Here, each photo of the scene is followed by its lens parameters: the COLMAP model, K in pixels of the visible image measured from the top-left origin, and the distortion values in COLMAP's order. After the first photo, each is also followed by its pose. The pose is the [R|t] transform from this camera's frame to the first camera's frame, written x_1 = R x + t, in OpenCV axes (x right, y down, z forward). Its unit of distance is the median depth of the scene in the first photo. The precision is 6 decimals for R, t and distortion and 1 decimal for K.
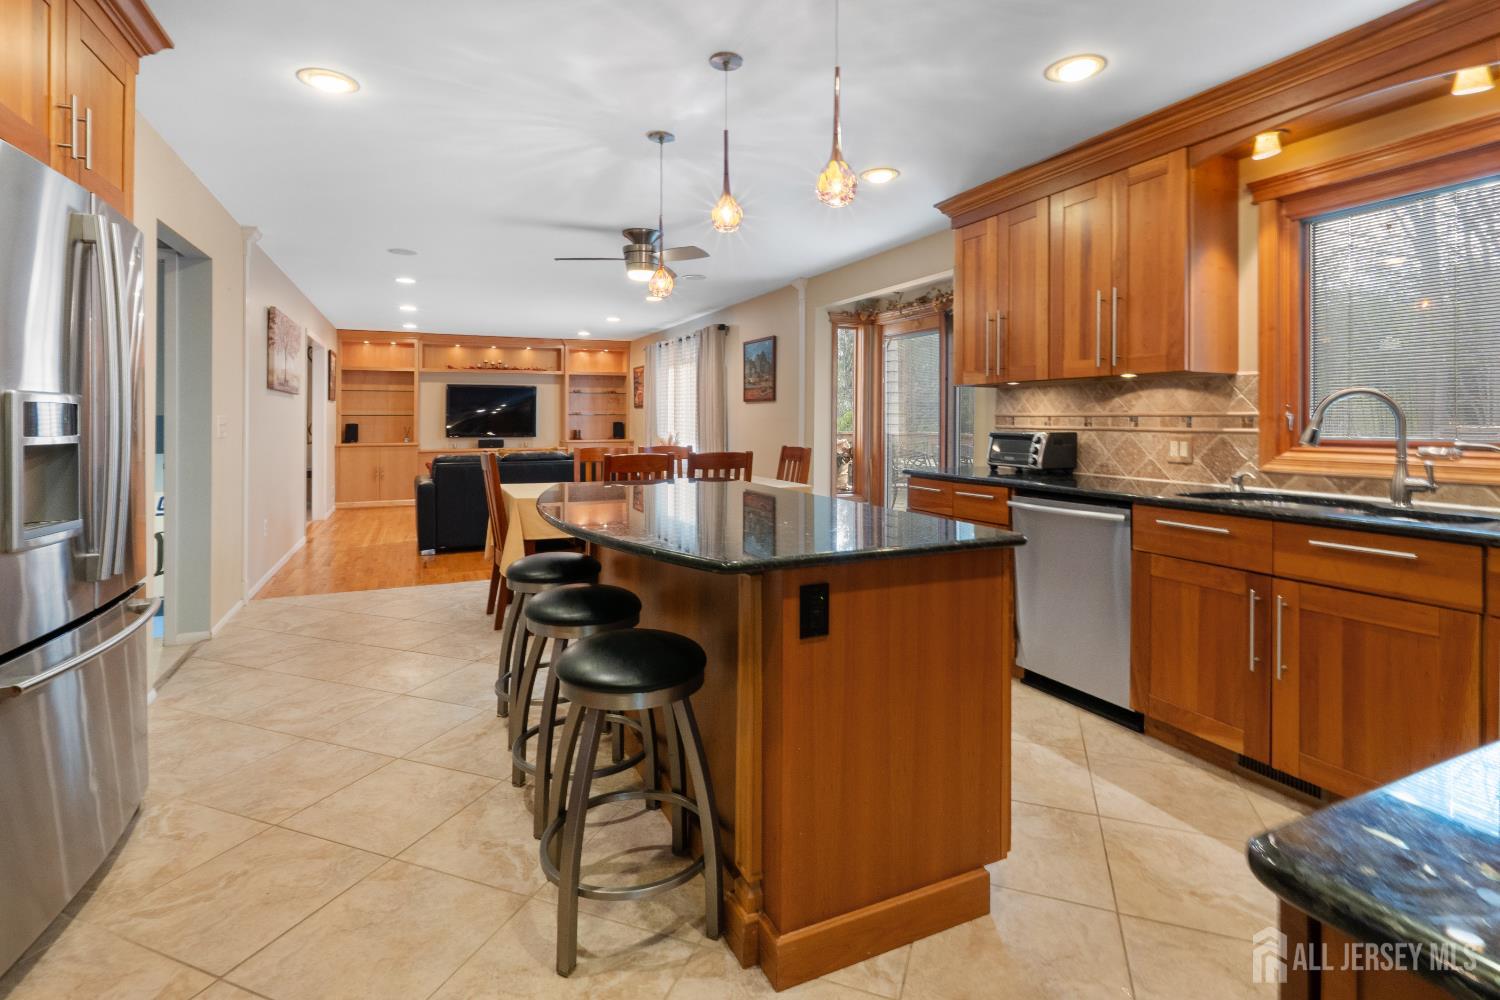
lens RADIAL K [[704.1, 0, 740.2], [0, 704.1, 418.7], [0, 0, 1]] dist [-0.002759, 0.001361]
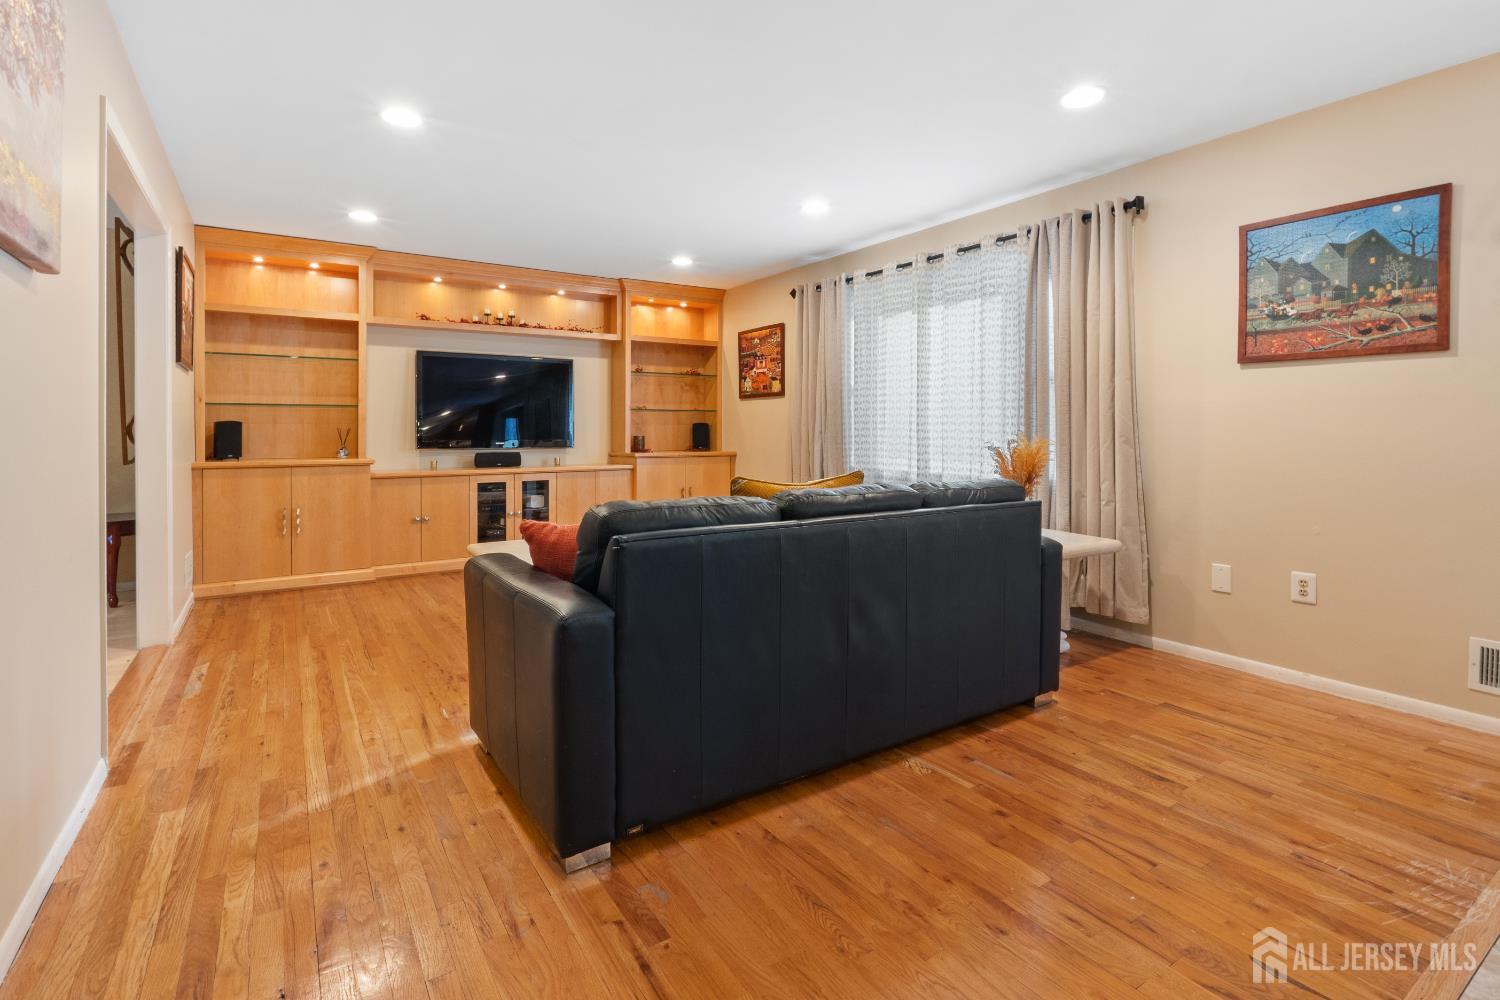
lens RADIAL K [[704.1, 0, 739.7], [0, 704.1, 438.7], [0, 0, 1]] dist [-0.002759, 0.001361]
pose [[0.988610, -0.001495, 0.150495, -0.298333], [-0.000490, 0.999913, 0.013154, 0.013846], [-0.150501, -0.013078, 0.988523, 0.503096]]
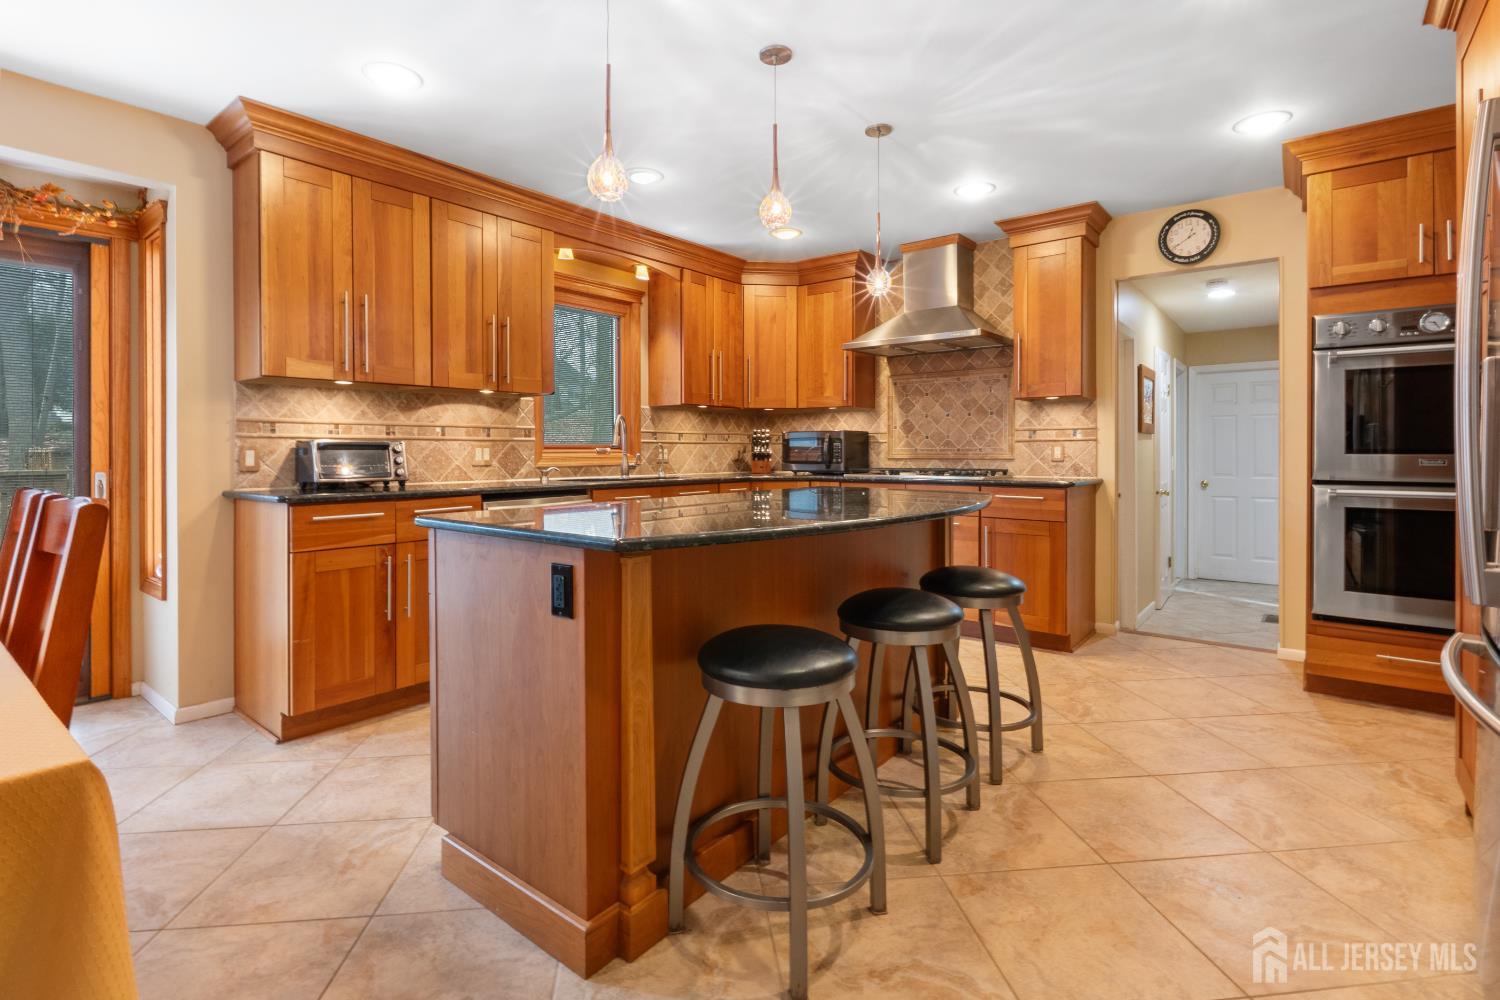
lens RADIAL K [[704.1, 0, 751.7], [0, 704.1, 455.8], [0, 0, 1]] dist [-0.002759, 0.001361]
pose [[-0.447293, -0.006500, 0.894364, -0.237329], [0.001596, 0.999966, 0.008066, 0.012607], [-0.894386, 0.005035, -0.447267, 0.389747]]
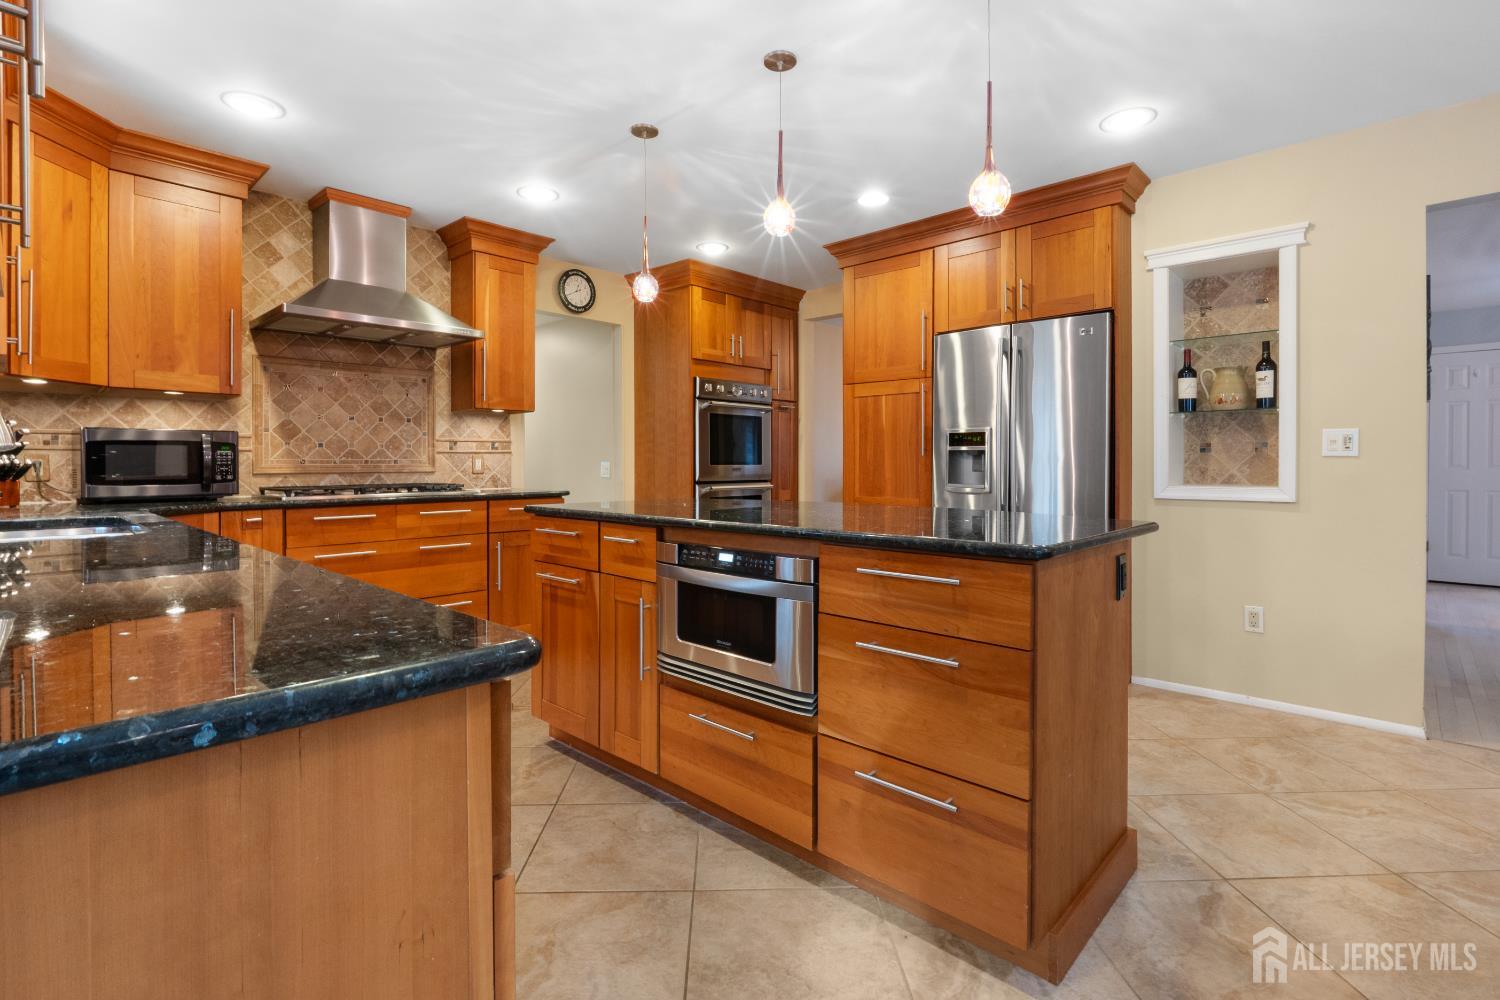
lens RADIAL K [[704.1, 0, 745.4], [0, 704.1, 465.5], [0, 0, 1]] dist [-0.002759, 0.001361]
pose [[-0.928304, 0.002214, -0.371816, 0.107728], [0.000820, 0.999992, 0.003906, 0.013375], [0.371821, 0.003322, -0.928298, 0.502582]]
